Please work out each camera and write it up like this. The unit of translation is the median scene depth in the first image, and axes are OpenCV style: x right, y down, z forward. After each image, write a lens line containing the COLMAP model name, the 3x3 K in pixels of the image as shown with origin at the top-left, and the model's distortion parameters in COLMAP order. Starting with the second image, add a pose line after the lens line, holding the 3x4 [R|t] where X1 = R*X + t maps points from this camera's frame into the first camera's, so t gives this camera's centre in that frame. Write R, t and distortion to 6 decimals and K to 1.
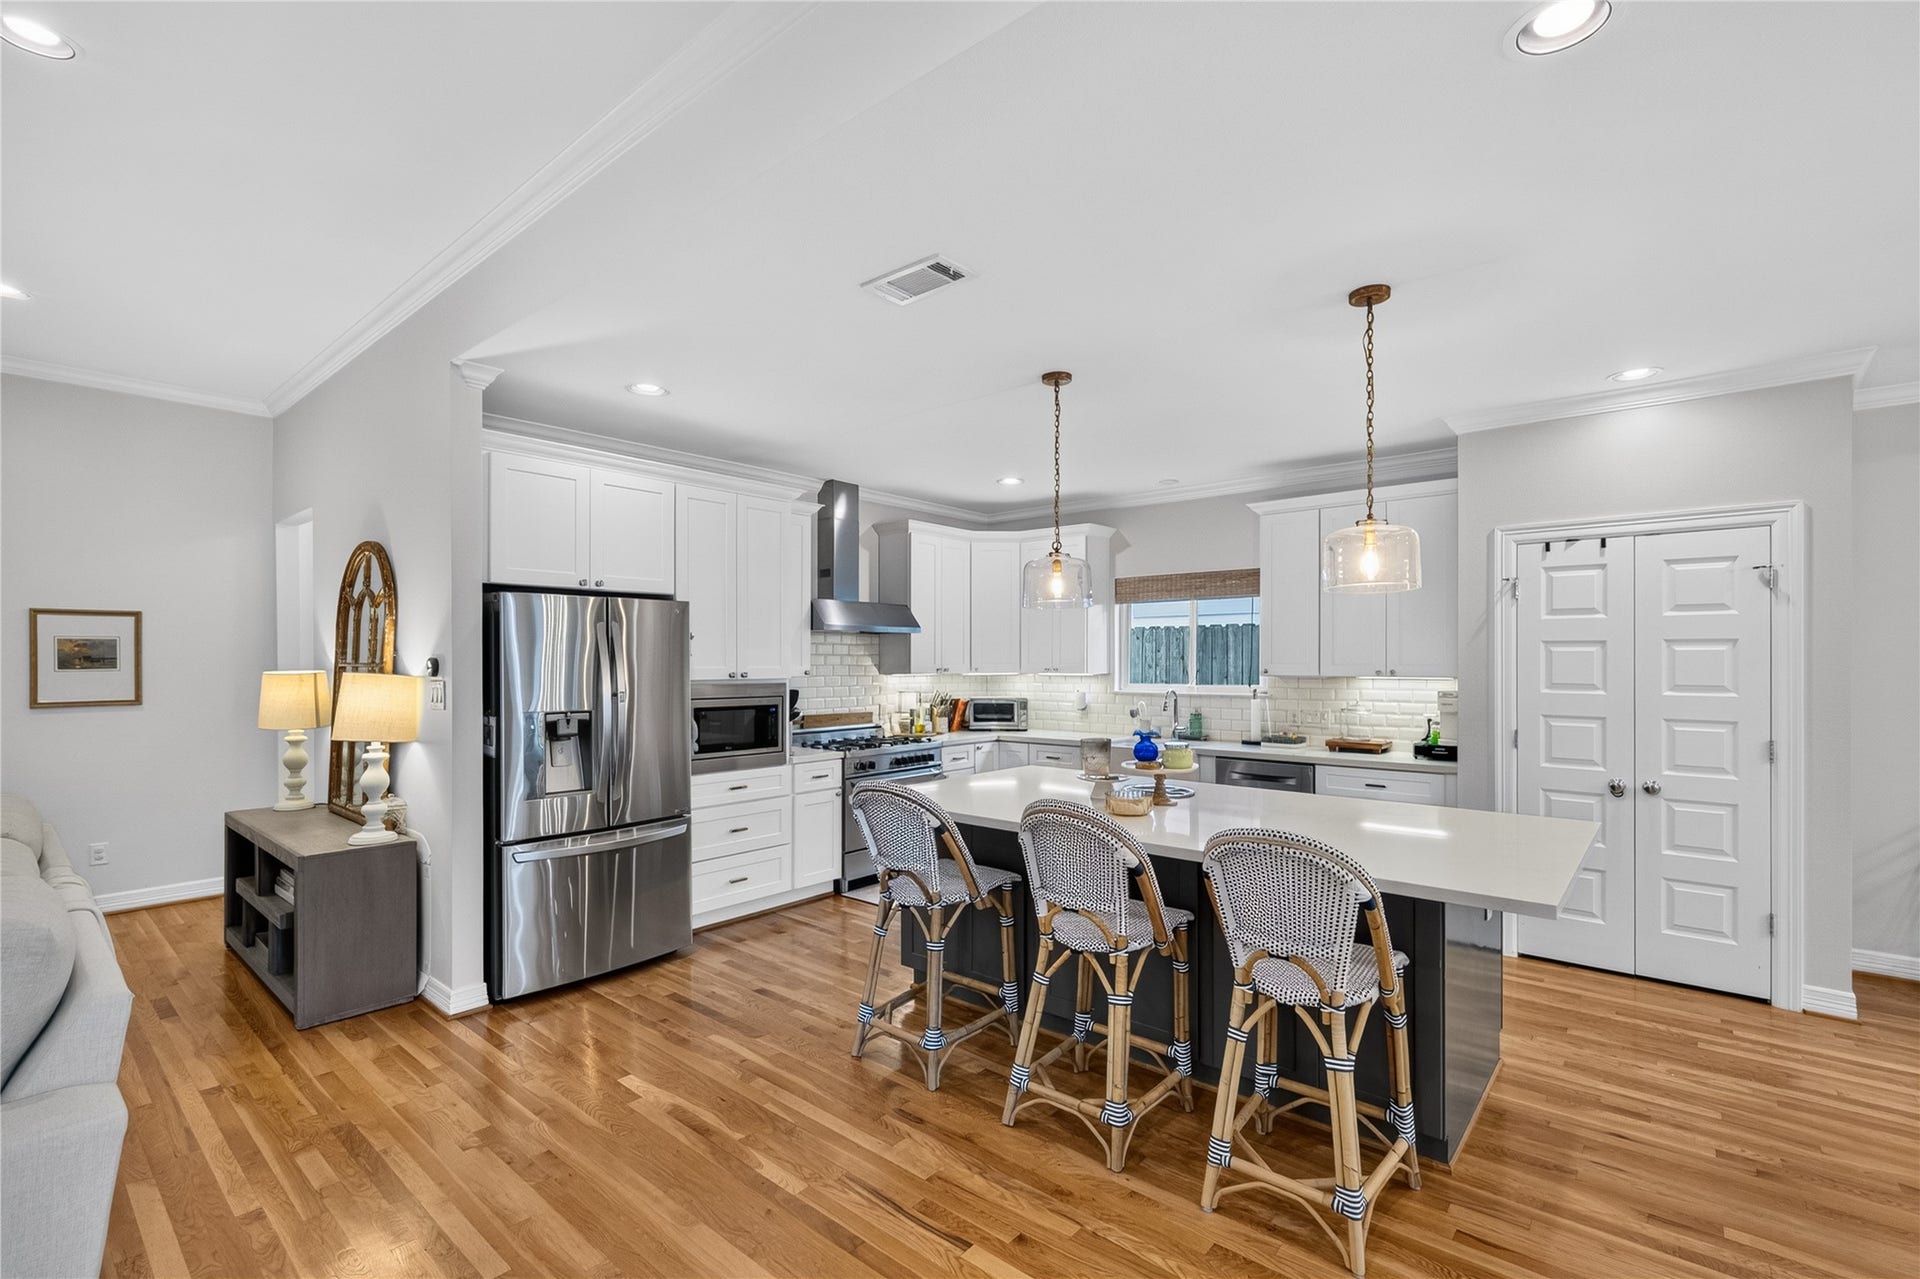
lens RADIAL K [[861.4, 0, 942.0], [0, 861.4, 654.8], [0, 0, 1]] dist [0.000284, -0.000047]
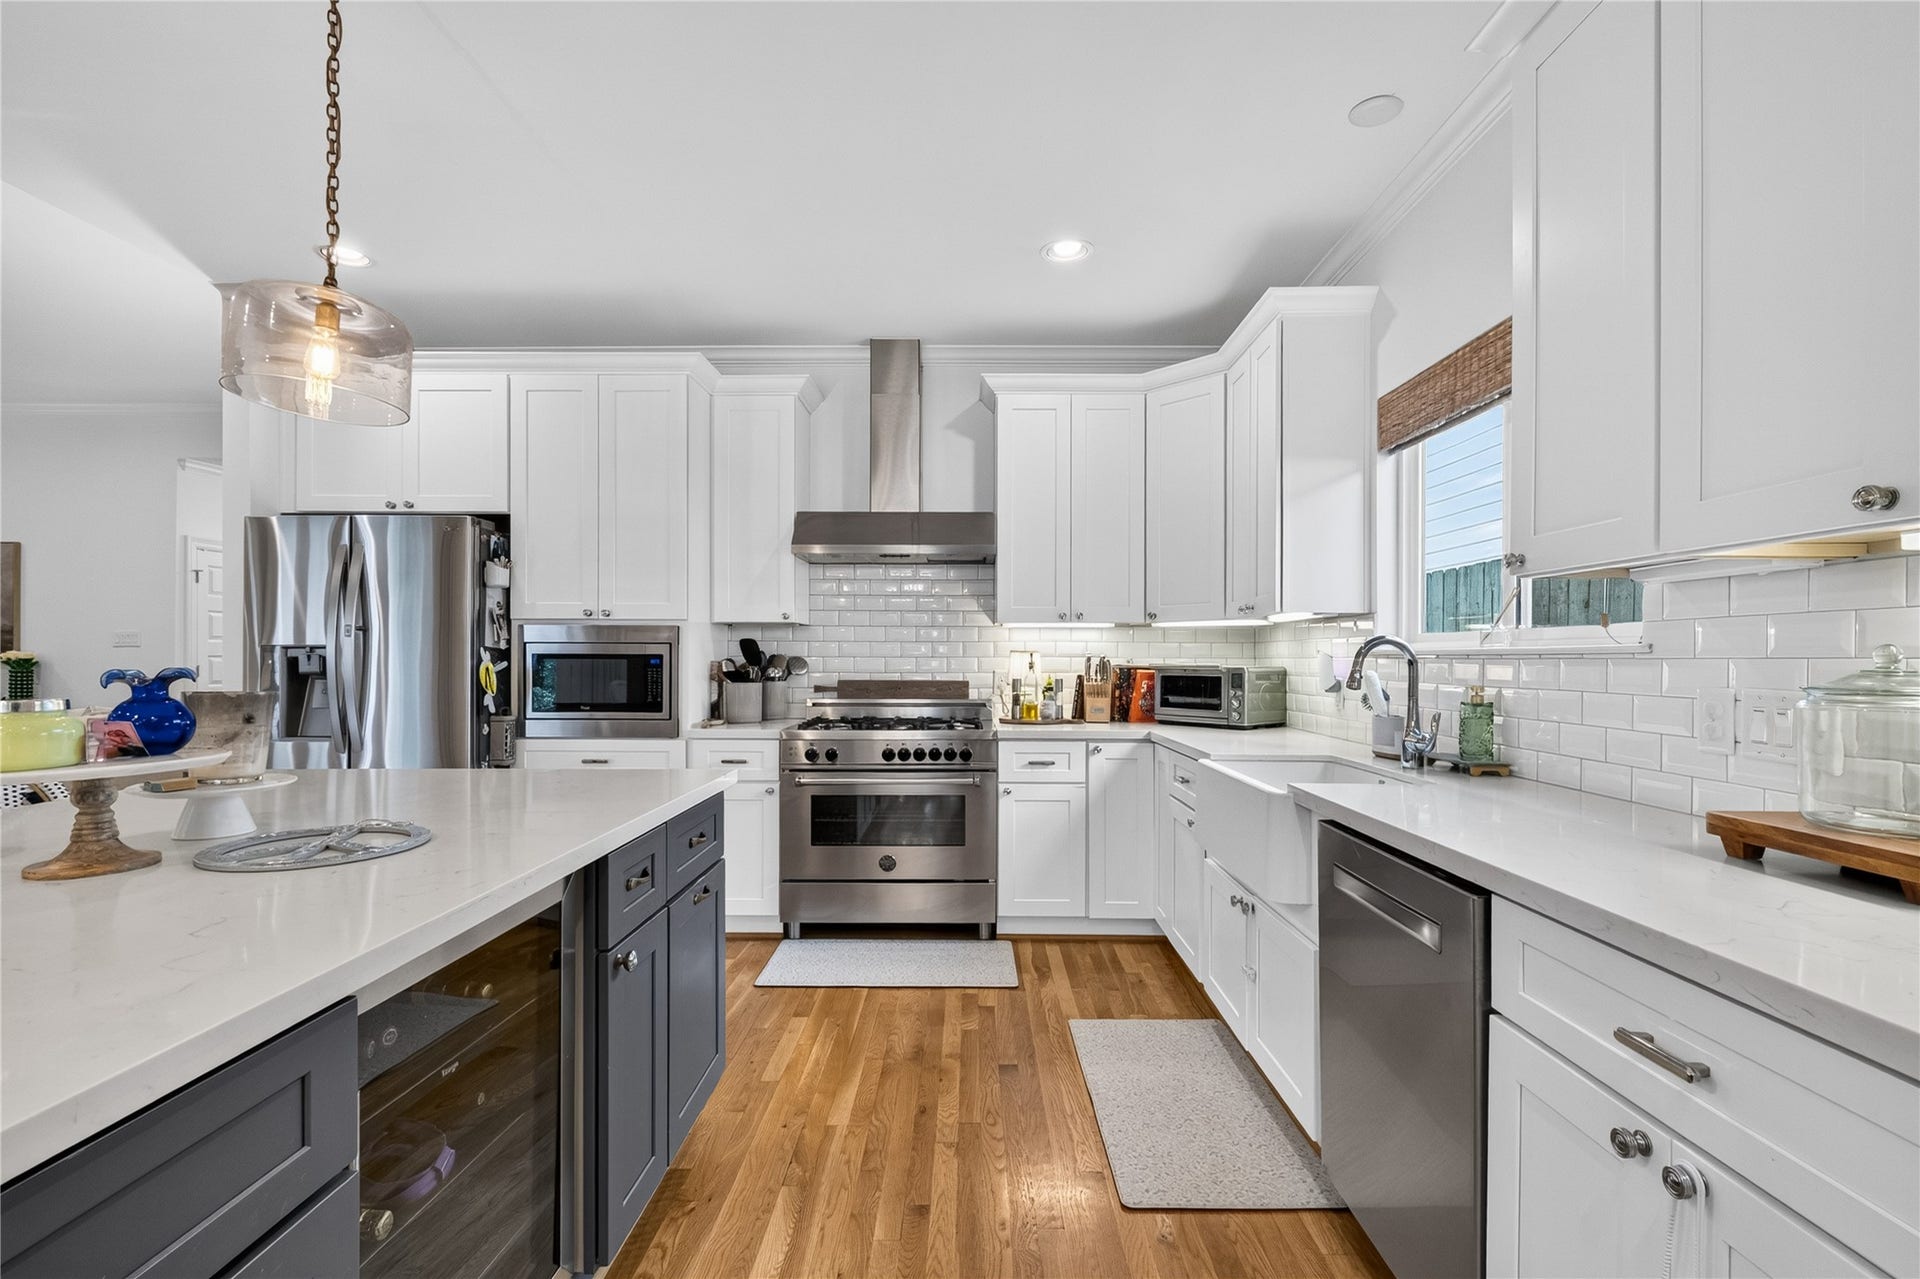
lens RADIAL K [[852.4, 0, 969.6], [0, 852.4, 661.5], [0, 0, 1]] dist [-0.000401, 0.000113]
pose [[0.661081, 0.006980, -0.750282, 0.551132], [0.001304, 0.999945, 0.010452, 0.059523], [0.750314, -0.007888, 0.661035, 0.762911]]
